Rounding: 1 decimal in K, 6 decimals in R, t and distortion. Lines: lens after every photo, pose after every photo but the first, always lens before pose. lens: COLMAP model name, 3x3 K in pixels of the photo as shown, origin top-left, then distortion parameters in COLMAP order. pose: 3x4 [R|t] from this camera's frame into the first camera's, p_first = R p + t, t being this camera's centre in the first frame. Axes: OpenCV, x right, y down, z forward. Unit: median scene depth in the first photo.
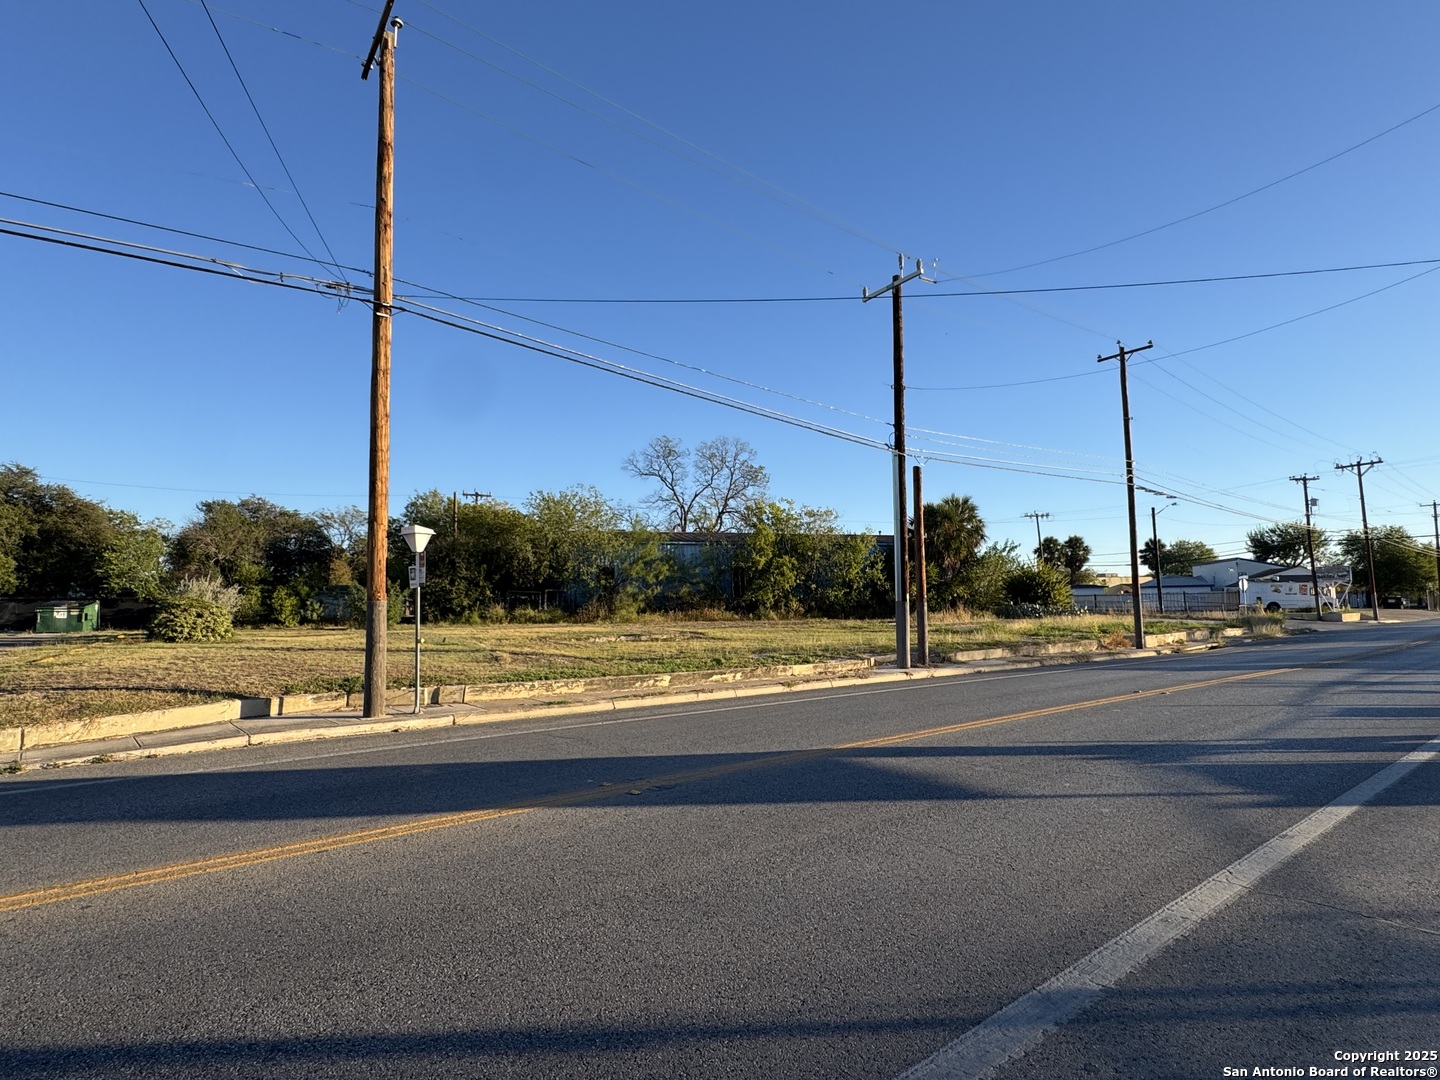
lens RADIAL K [[758.8, 0, 720.0], [0, 758.8, 540.0], [0, 0, 1]] dist [-0.002026, -0.001022]
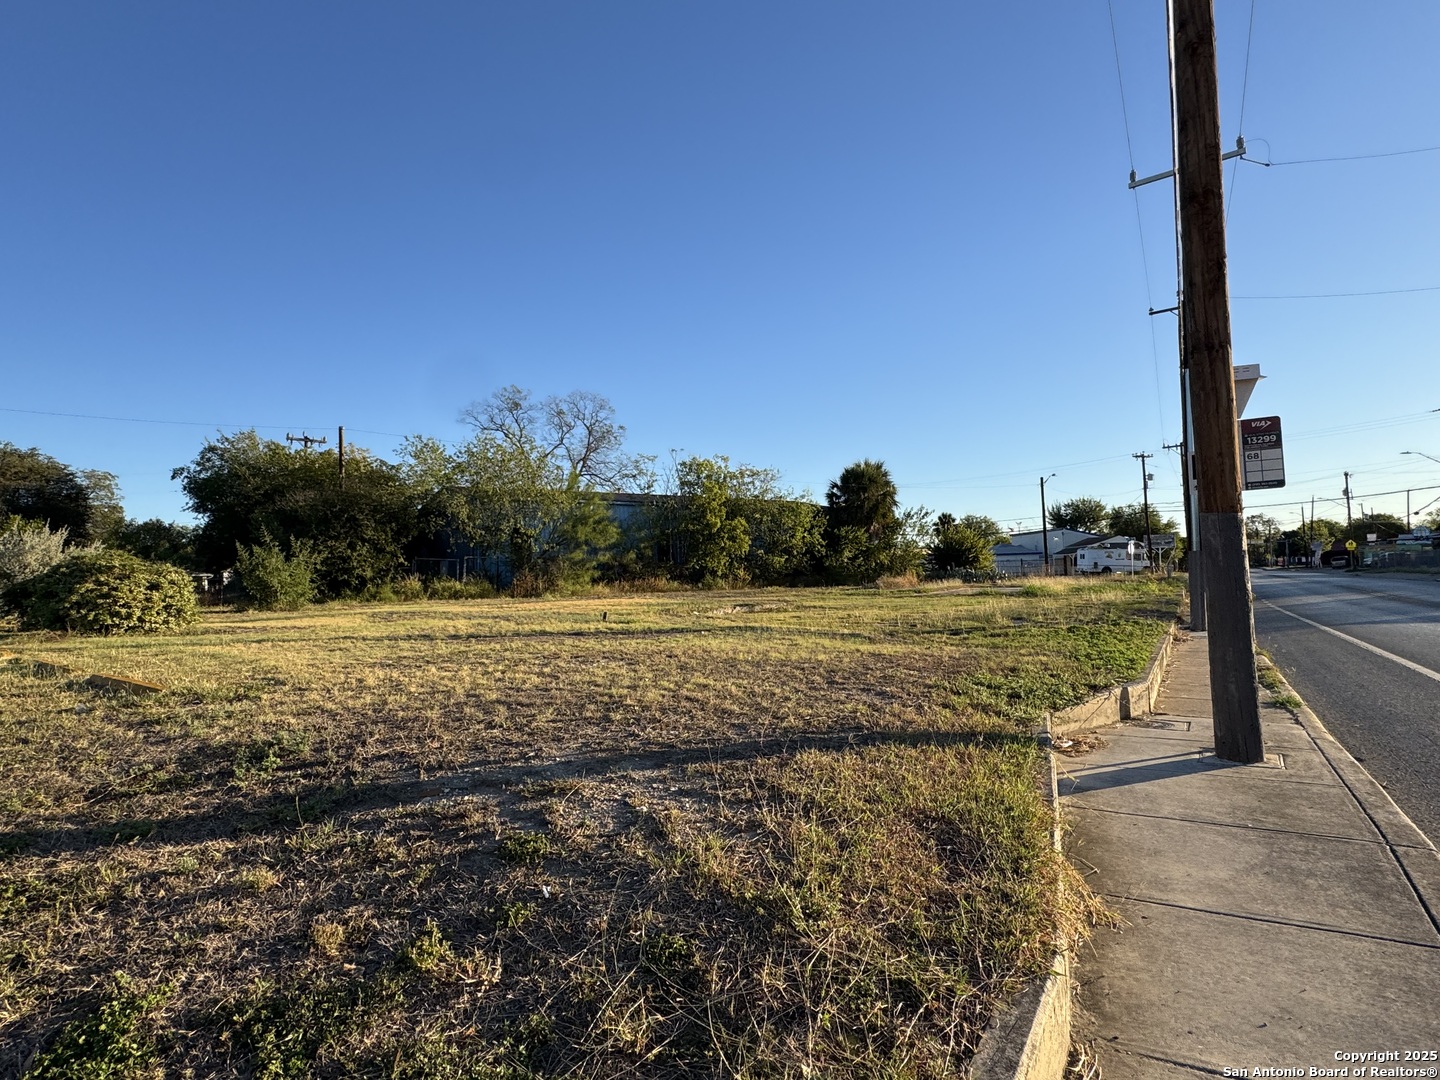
lens RADIAL K [[758.8, 0, 720.0], [0, 758.8, 540.0], [0, 0, 1]] dist [-0.002026, -0.001022]
pose [[0.946542, 0.001112, 0.322579, -0.194322], [-0.011079, 0.999516, 0.029063, 0.018501], [-0.322391, -0.031083, 0.946096, 0.139983]]
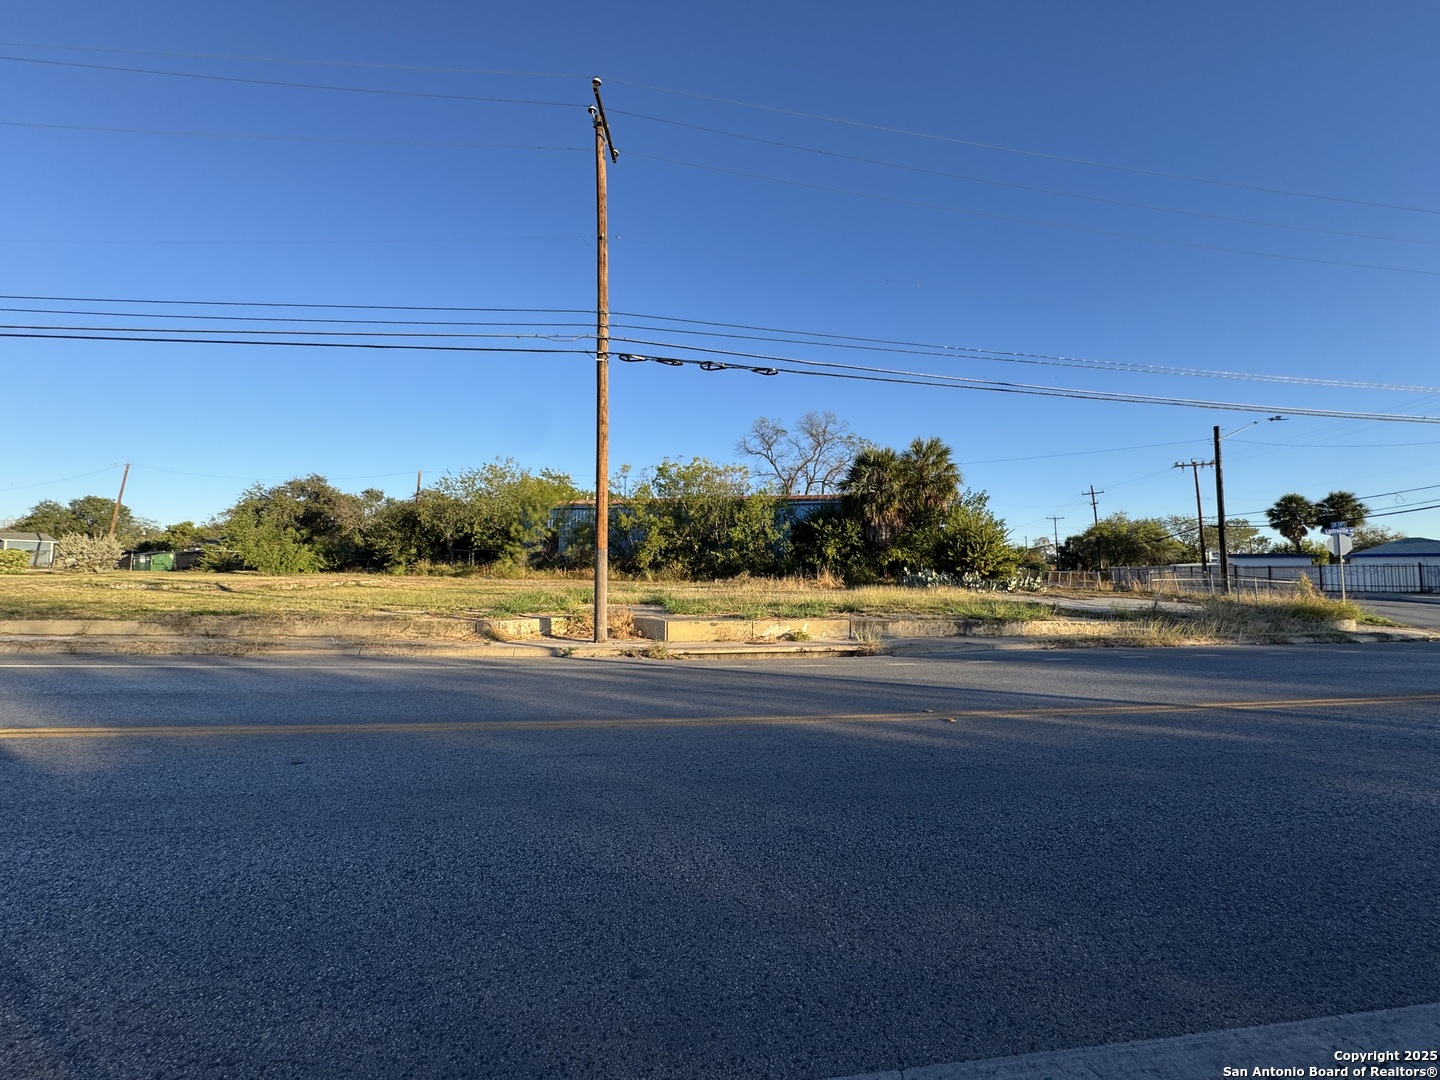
lens RADIAL K [[569.4, 0, 720.0], [0, 569.4, 540.0], [0, 0, 1]] dist [-0.002760, -0.000097]
pose [[0.854122, -0.006384, -0.520034, 0.462295], [0.021357, 0.999512, 0.022808, 0.033343], [0.519634, -0.030587, 0.853841, 0.370468]]
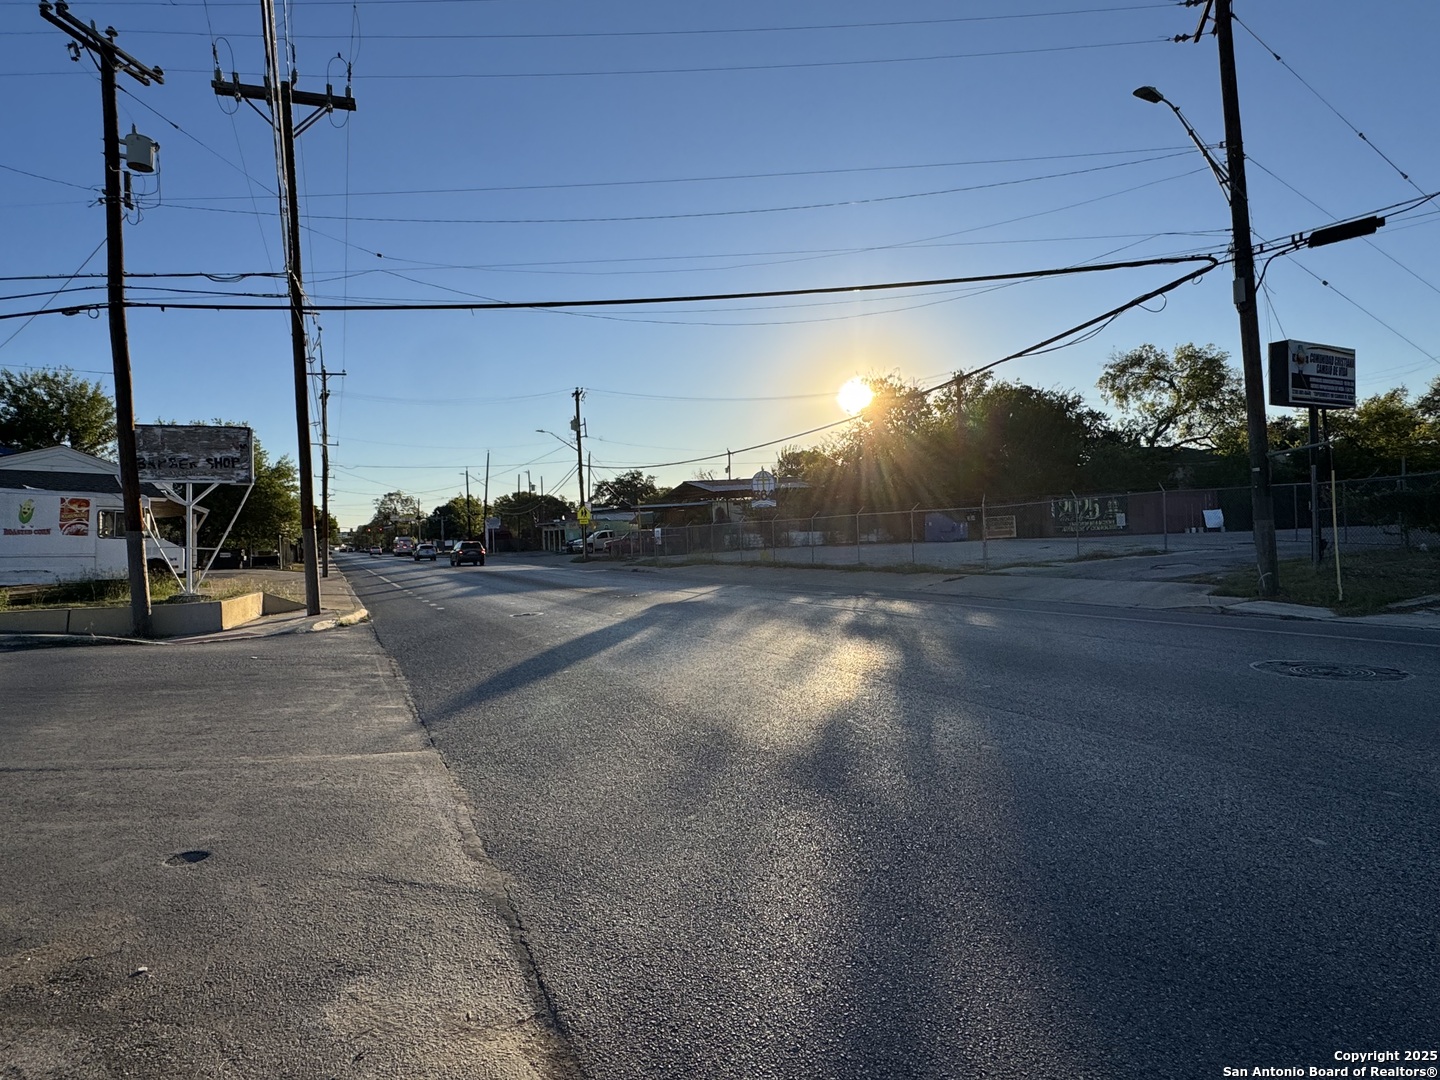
lens RADIAL K [[824.3, 0, 720.0], [0, 824.3, 540.0], [0, 0, 1]] dist [0.001047, 0.000862]
pose [[0.236603, 0.000134, 0.971606, 0.589846], [-0.057291, 0.998262, 0.013814, 0.062742], [-0.969916, -0.058933, 0.236200, 0.774811]]
